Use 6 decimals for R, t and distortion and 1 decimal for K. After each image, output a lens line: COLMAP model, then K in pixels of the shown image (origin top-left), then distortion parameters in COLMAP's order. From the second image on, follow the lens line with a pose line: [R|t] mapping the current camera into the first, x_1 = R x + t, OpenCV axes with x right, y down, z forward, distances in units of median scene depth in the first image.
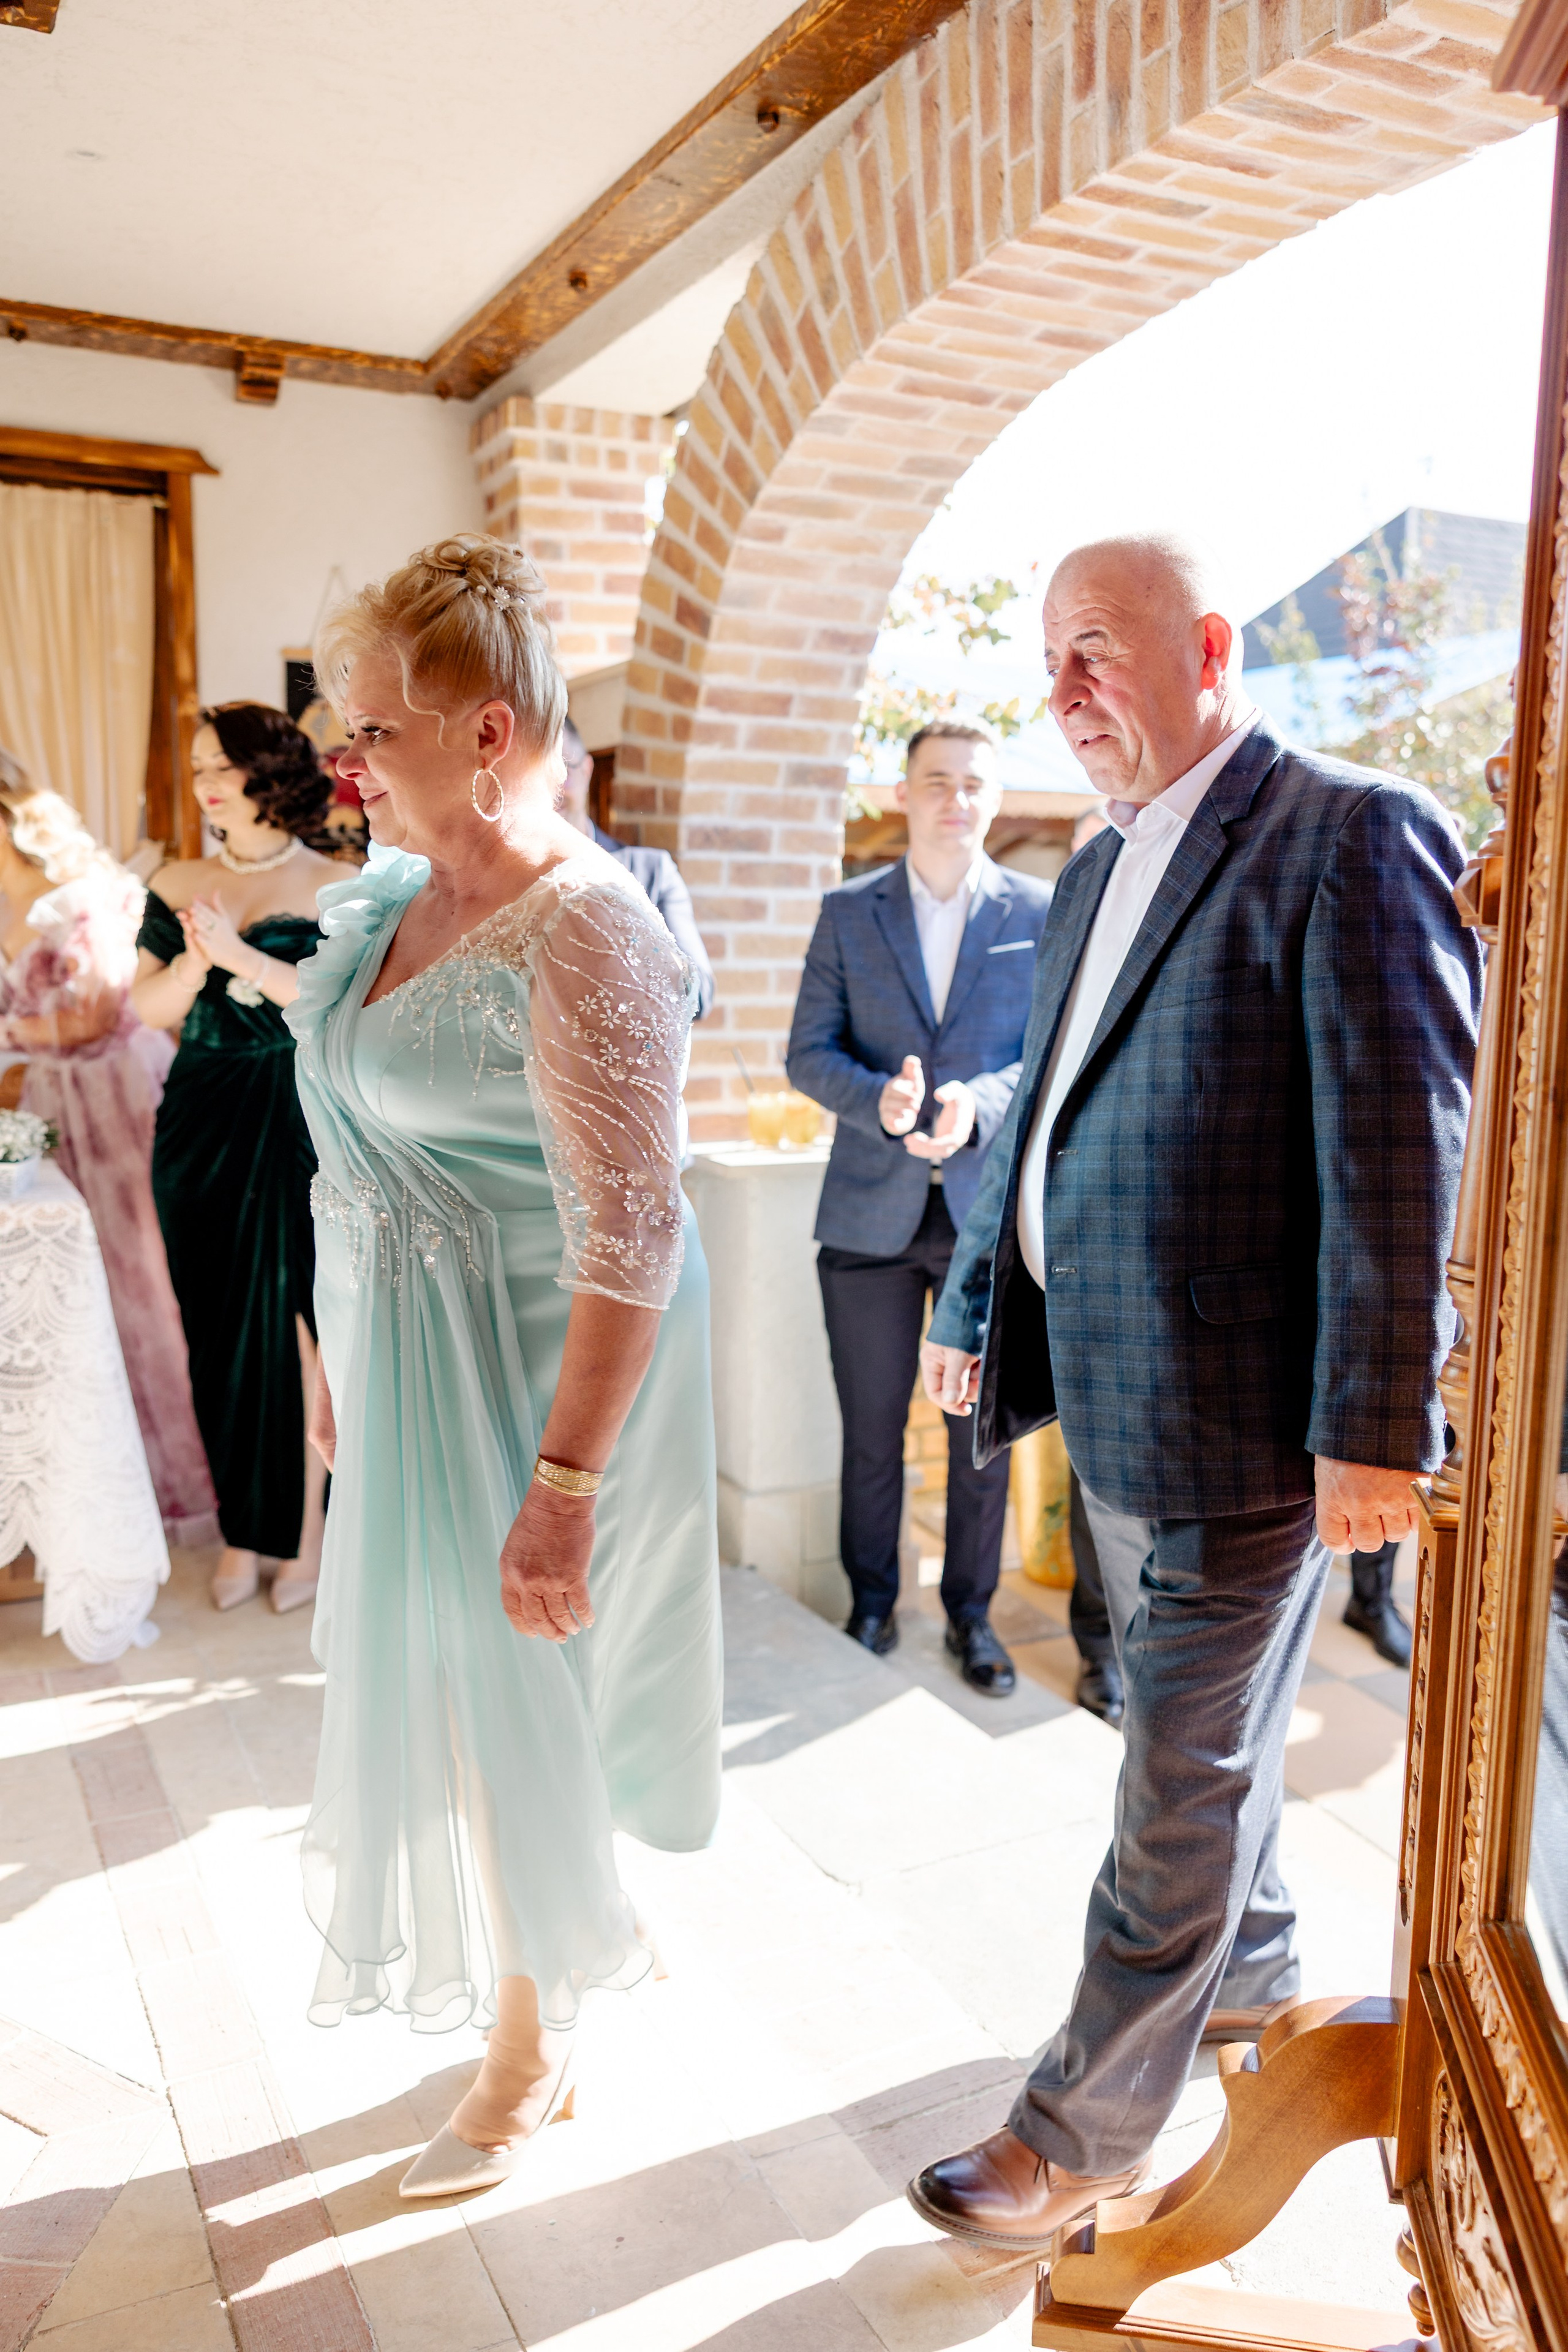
lens RADIAL K [[1816.3, 0, 757.6], [0, 1816.3, 1187.5], [0, 0, 1]] dist [0.018426, -0.020219]
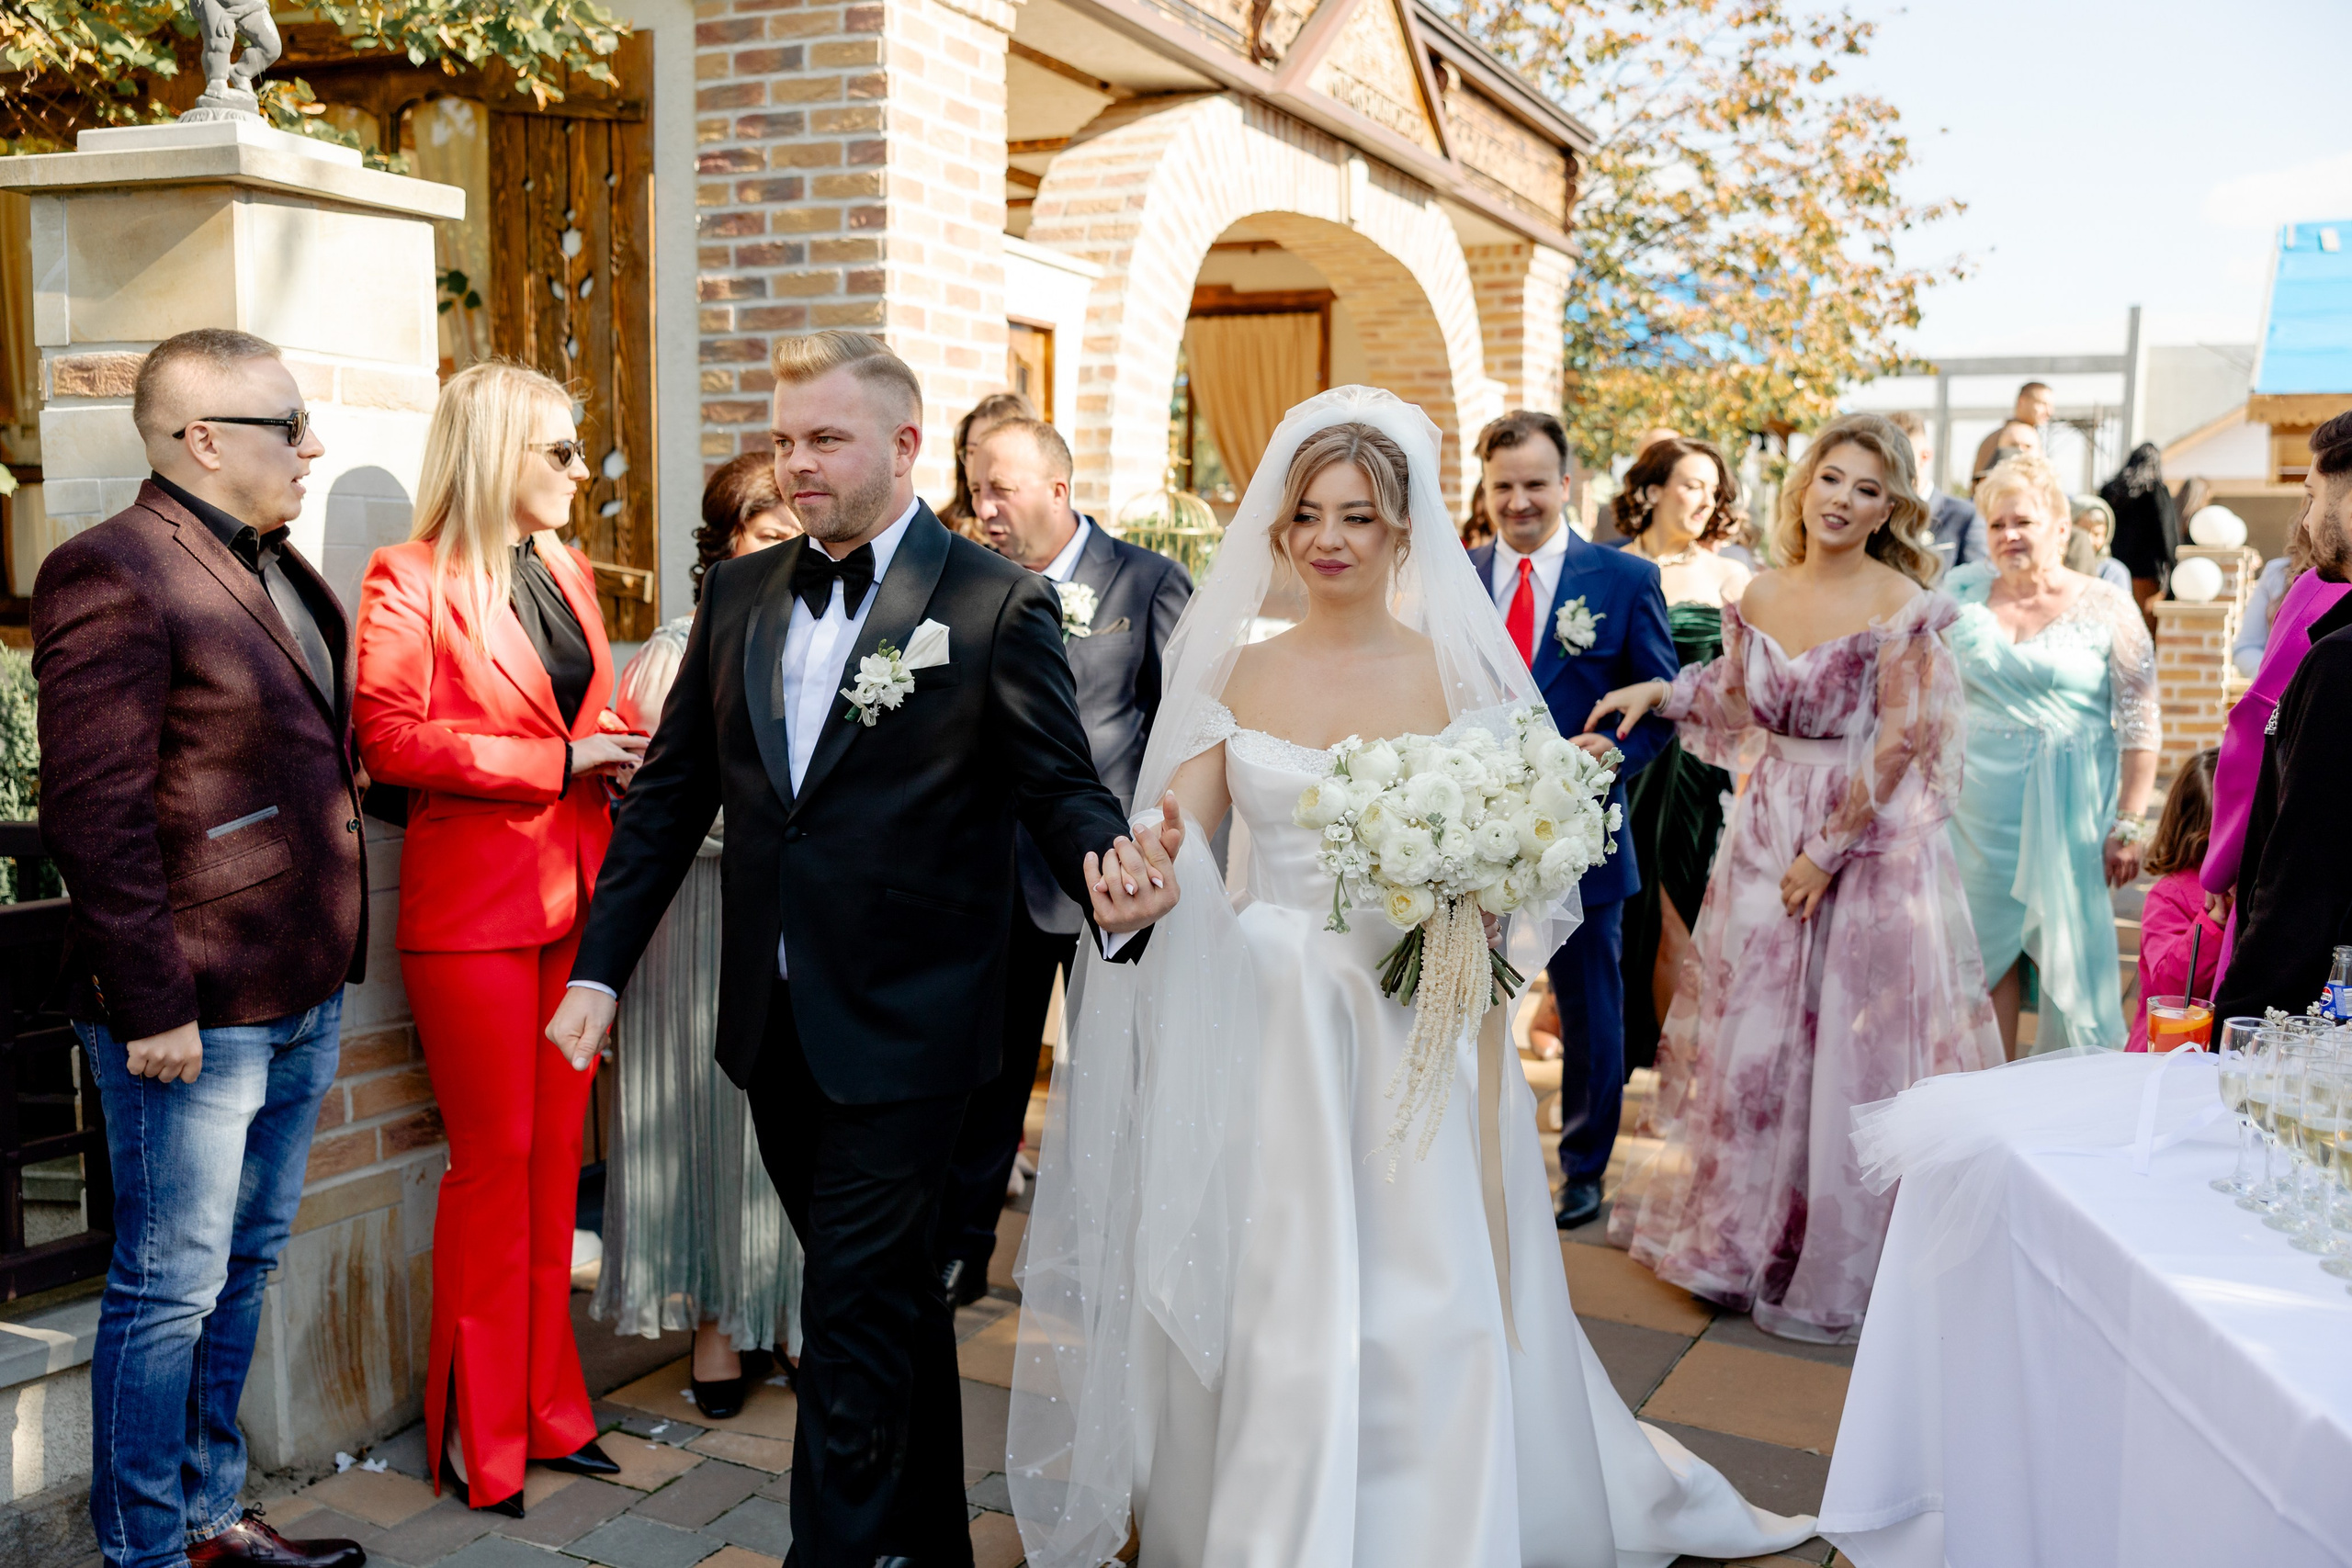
lens RADIAL K [[2279.3, 0, 1165.0], [0, 2279.3, 787.3], [0, 0, 1]] dist [0.018674, 0.000000]
pose [[0.628183, 0.078299, -0.774116, 1.871625], [-0.122111, 0.992516, 0.001298, 0.201595], [0.768424, 0.093713, 0.633042, -0.838923]]
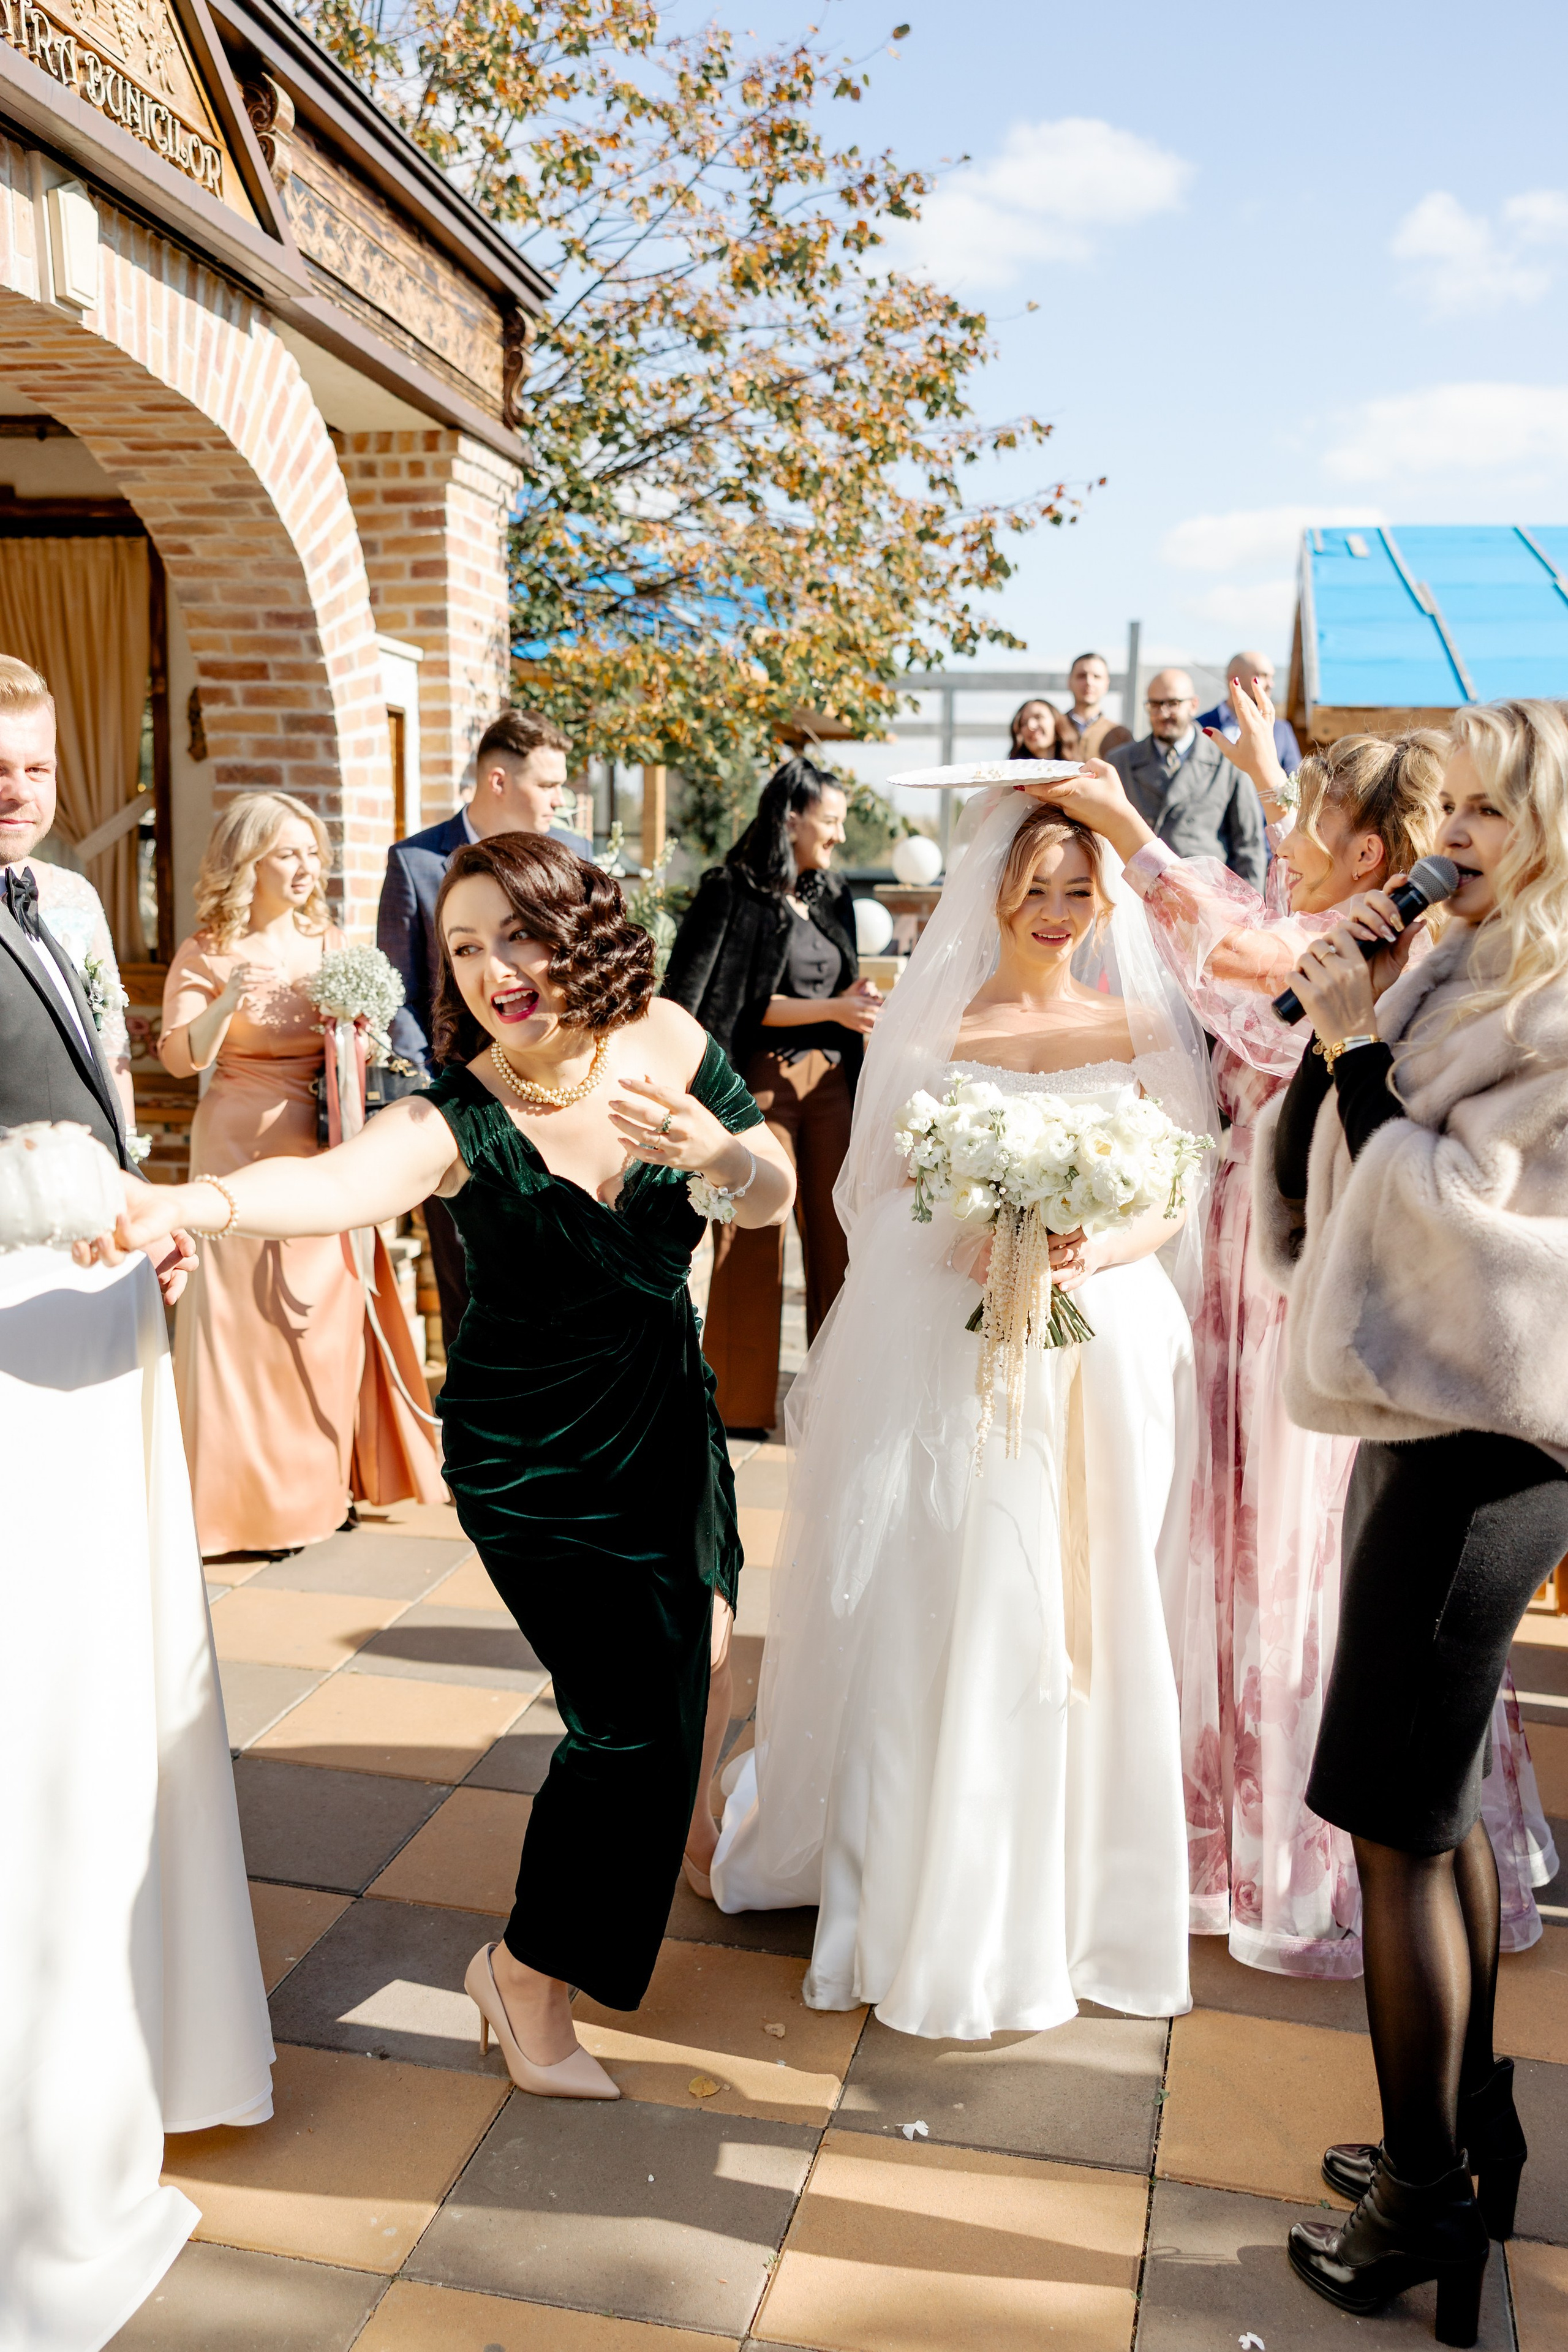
lens RADIAL K [[2194.0, 0, 786.0], [0, 2194.0, 1187.1], [0, 0, 1]] dist [-0.039746, 0.000000]
pose [[0.808573, 0.090051, -0.581463, 1.231480], [-0.096764, 0.995115, 0.019555, 0.034614], [0.580384, 0.040453, 0.813337, -0.037029]]
